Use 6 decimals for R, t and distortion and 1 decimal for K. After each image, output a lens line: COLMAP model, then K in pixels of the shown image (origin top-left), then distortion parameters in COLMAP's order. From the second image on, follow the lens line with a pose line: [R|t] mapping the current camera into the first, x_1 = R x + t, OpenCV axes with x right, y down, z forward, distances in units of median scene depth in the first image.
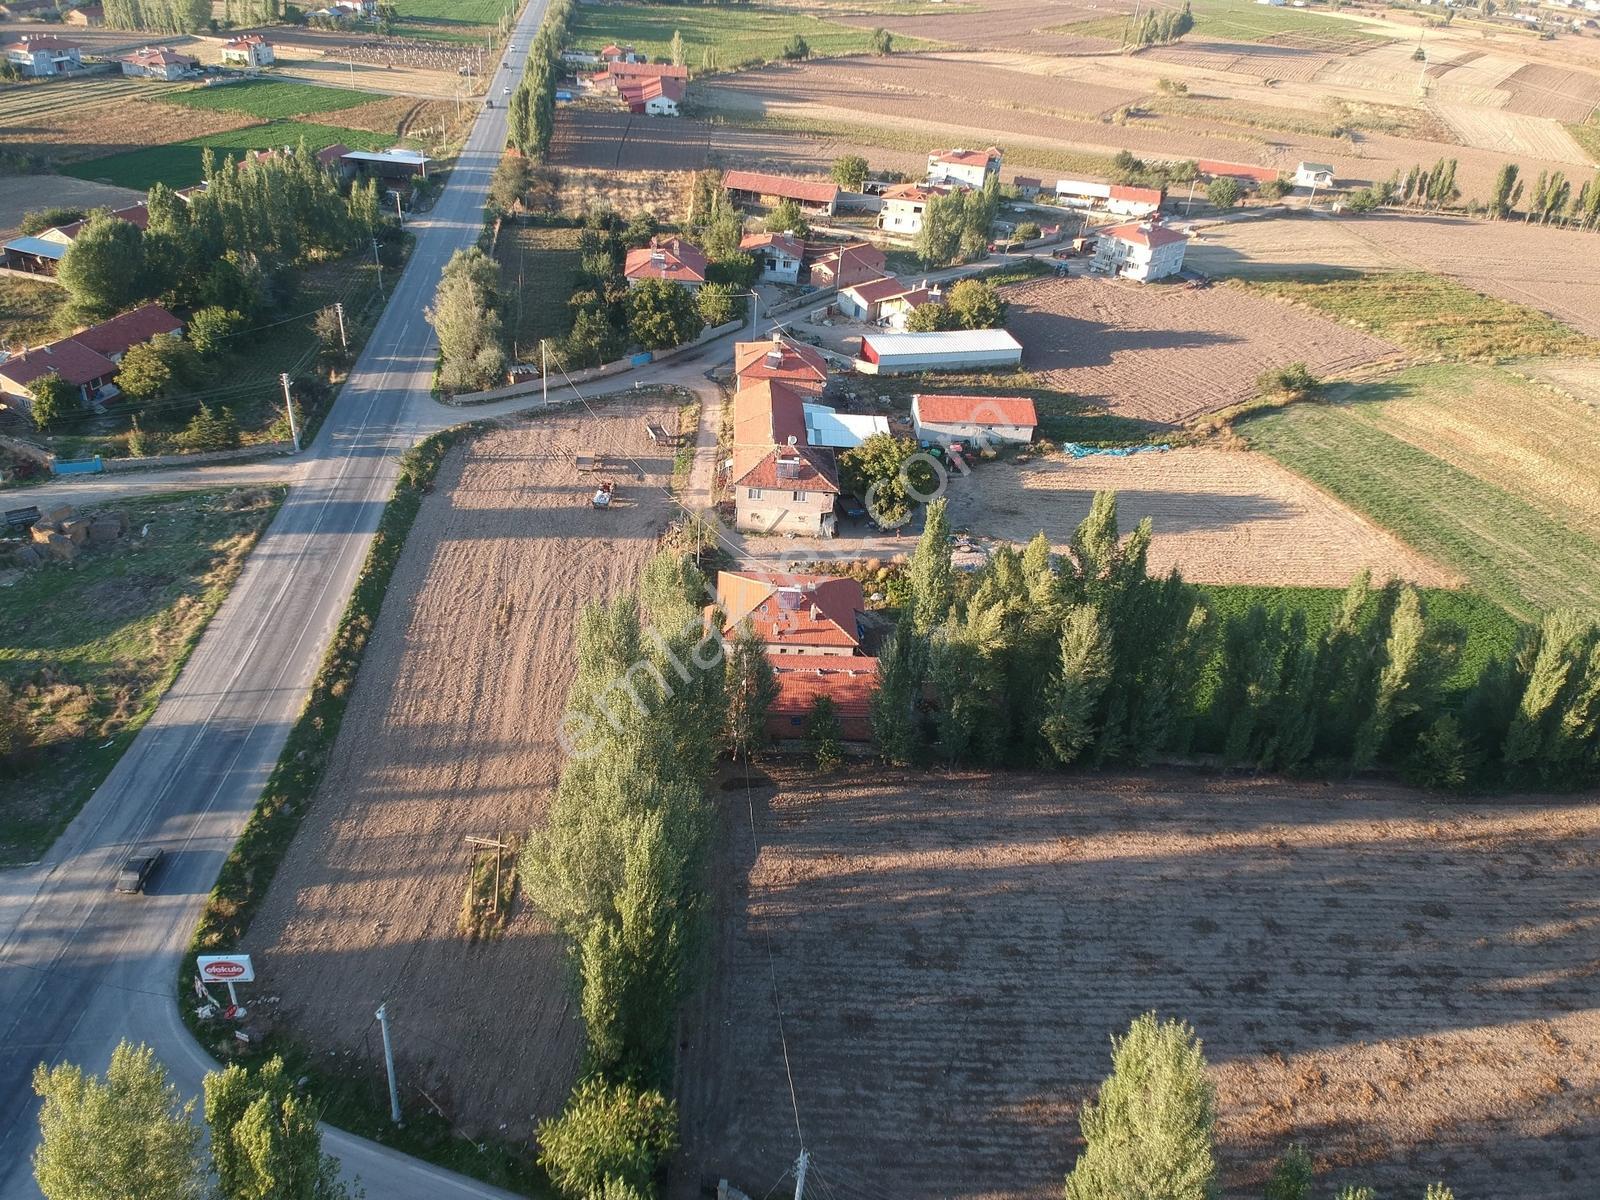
lens RADIAL K [[1179.9, 0, 798.1], [0, 1179.9, 580.4], [0, 0, 1]] dist [0.079278, -0.144571]
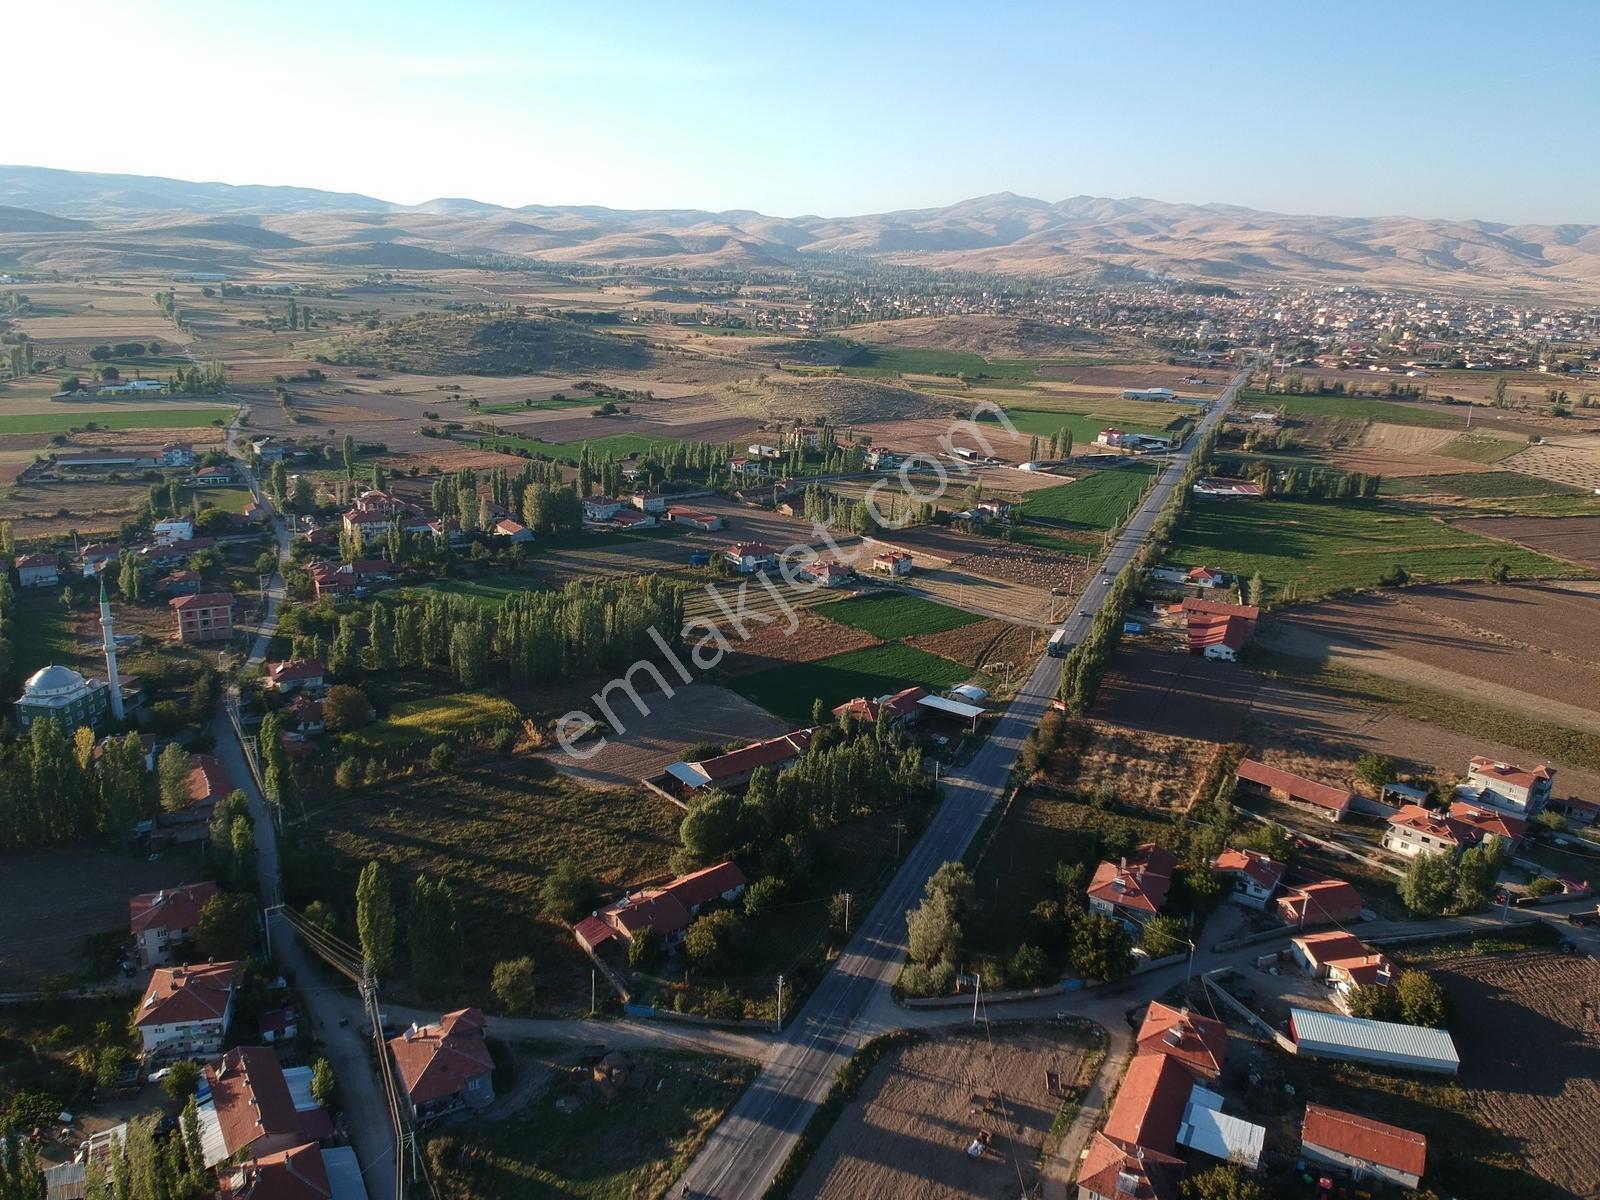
lens RADIAL K [[1178.8, 0, 797.7], [0, 1178.8, 595.5], [0, 0, 1]] dist [0.081456, -0.152980]
pose [[0.861926, 0.105684, -0.495898, 0.154495], [-0.239076, 0.947198, -0.213677, -0.210969], [0.447131, 0.302731, 0.841681, -0.196885]]
